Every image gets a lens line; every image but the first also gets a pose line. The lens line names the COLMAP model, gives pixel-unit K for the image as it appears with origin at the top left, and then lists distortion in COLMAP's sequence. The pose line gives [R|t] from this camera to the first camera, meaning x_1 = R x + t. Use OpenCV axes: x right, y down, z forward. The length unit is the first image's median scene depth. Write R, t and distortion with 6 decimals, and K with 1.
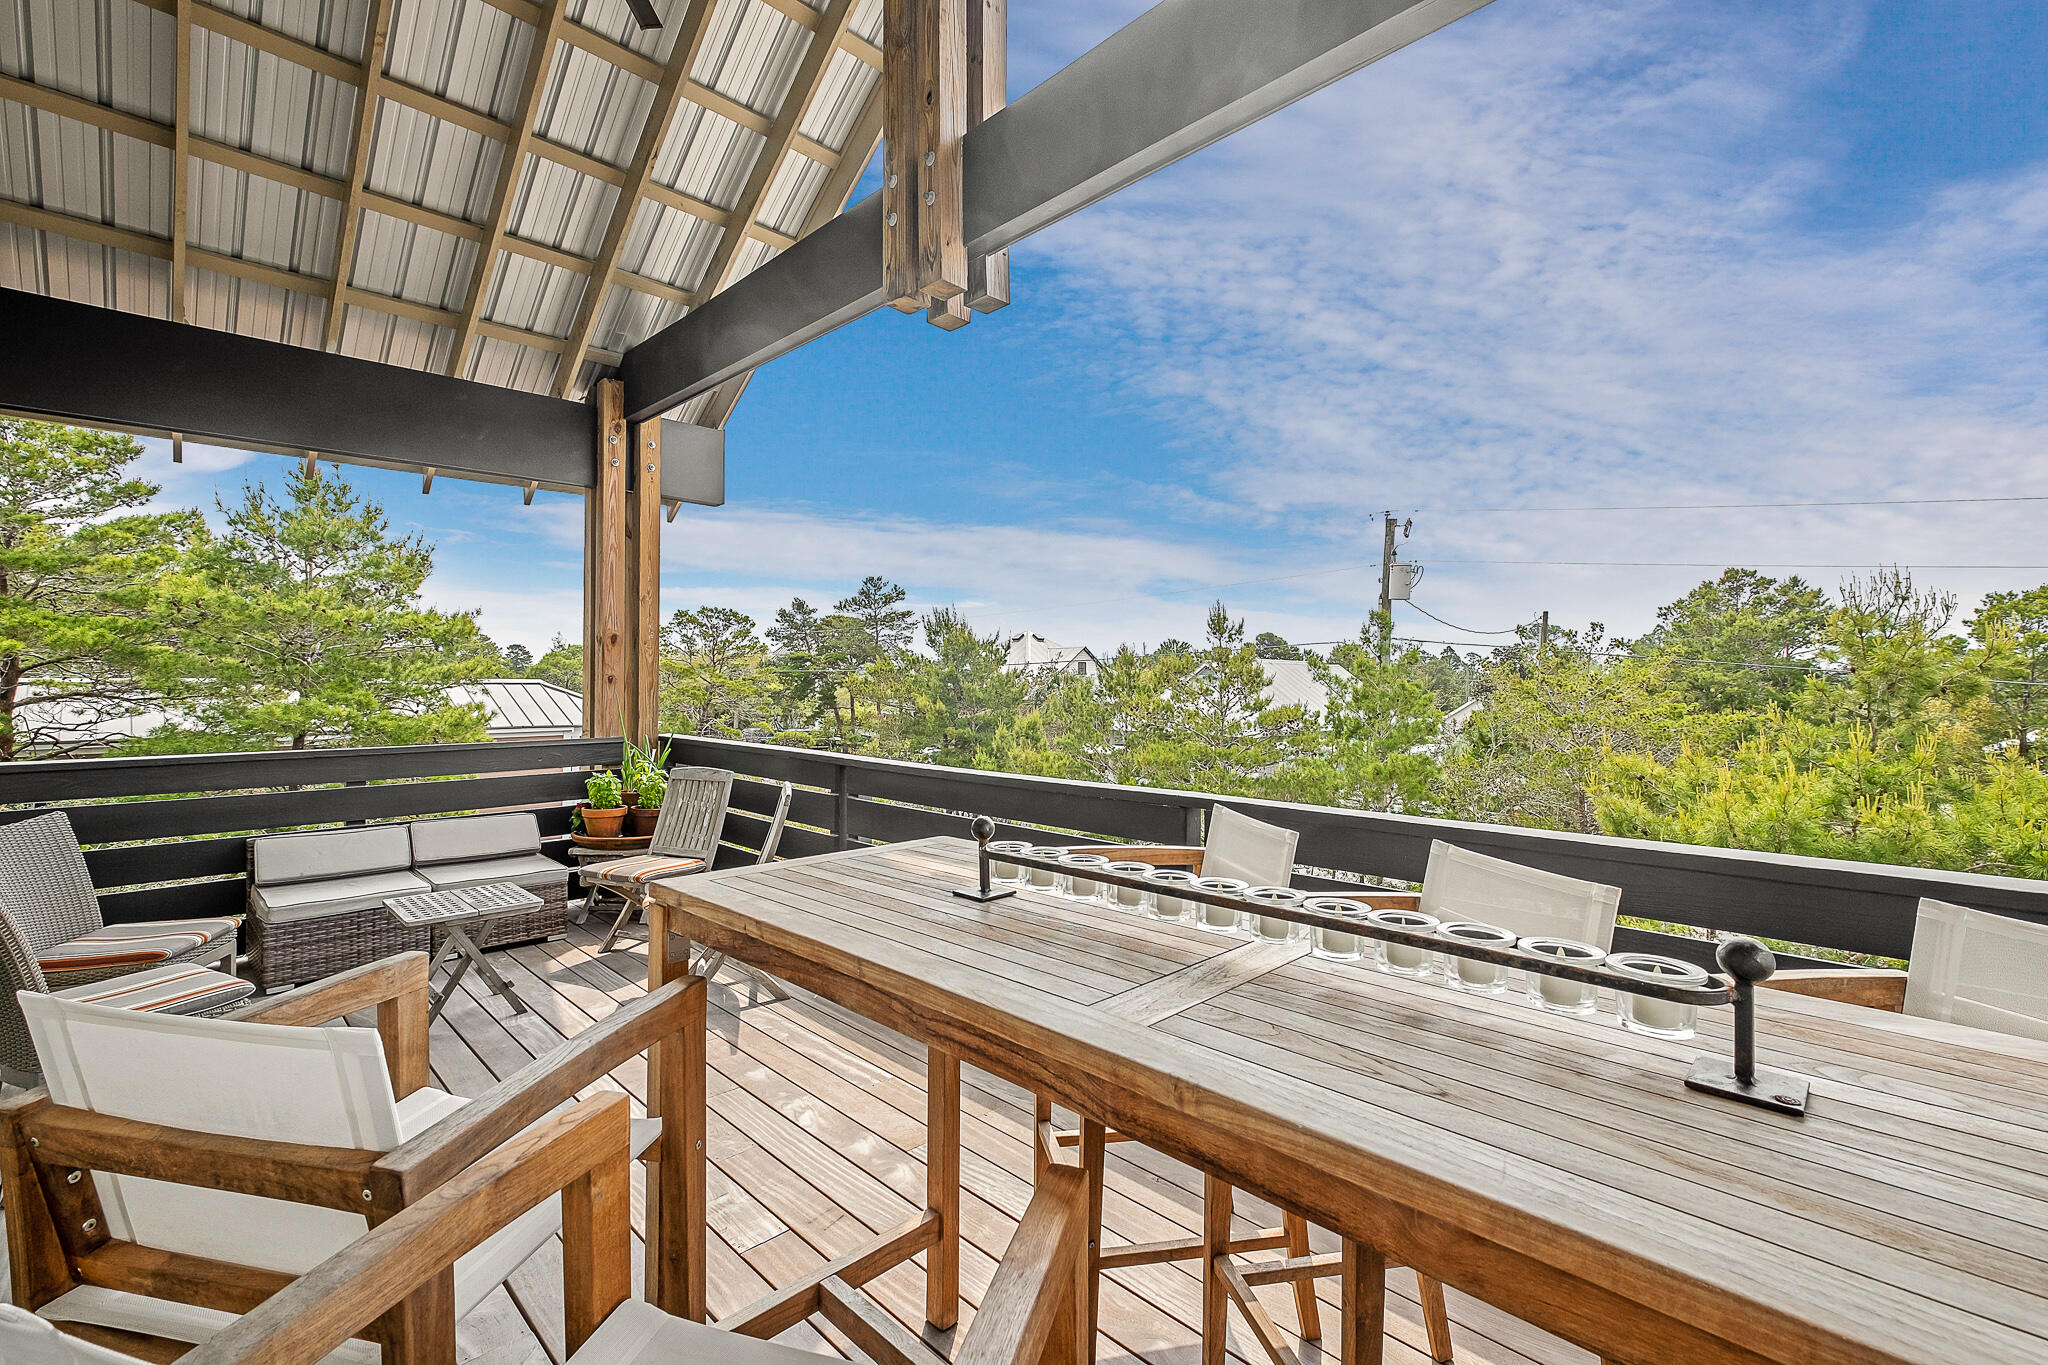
lens RADIAL K [[881.4, 0, 1030.7], [0, 881.4, 678.4], [0, 0, 1]] dist [0.001047, 0.000088]
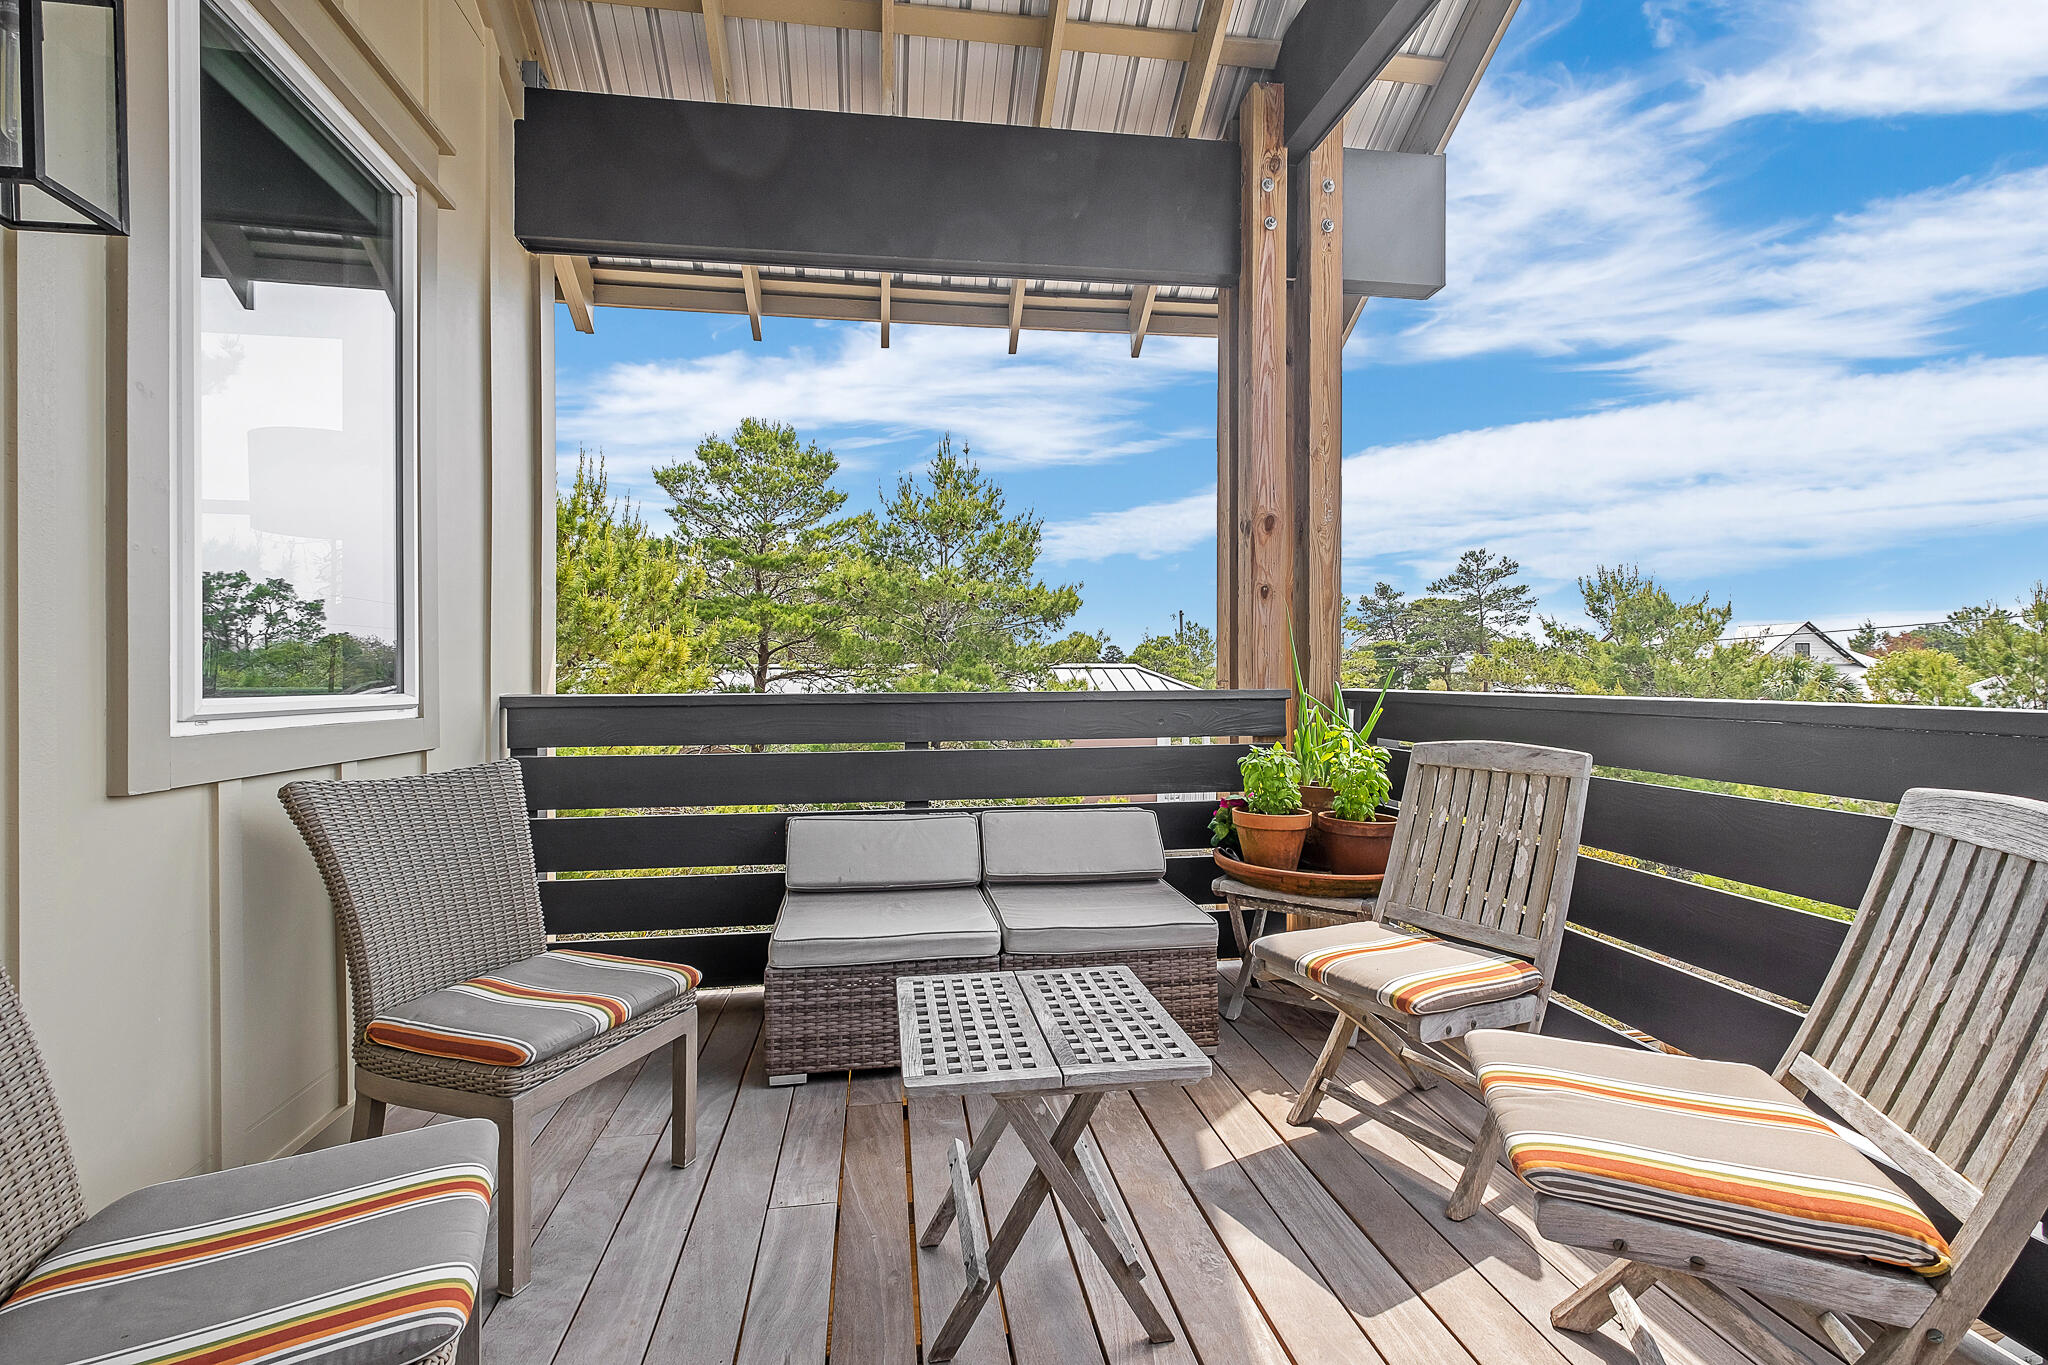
lens RADIAL K [[881.4, 0, 1030.7], [0, 881.4, 678.4], [0, 0, 1]] dist [0.001047, 0.000088]
pose [[0.813583, -0.002604, -0.581442, -0.256111], [0.003372, 0.999994, 0.000239, 0.057468], [0.581439, -0.002155, 0.813587, 0.420593]]
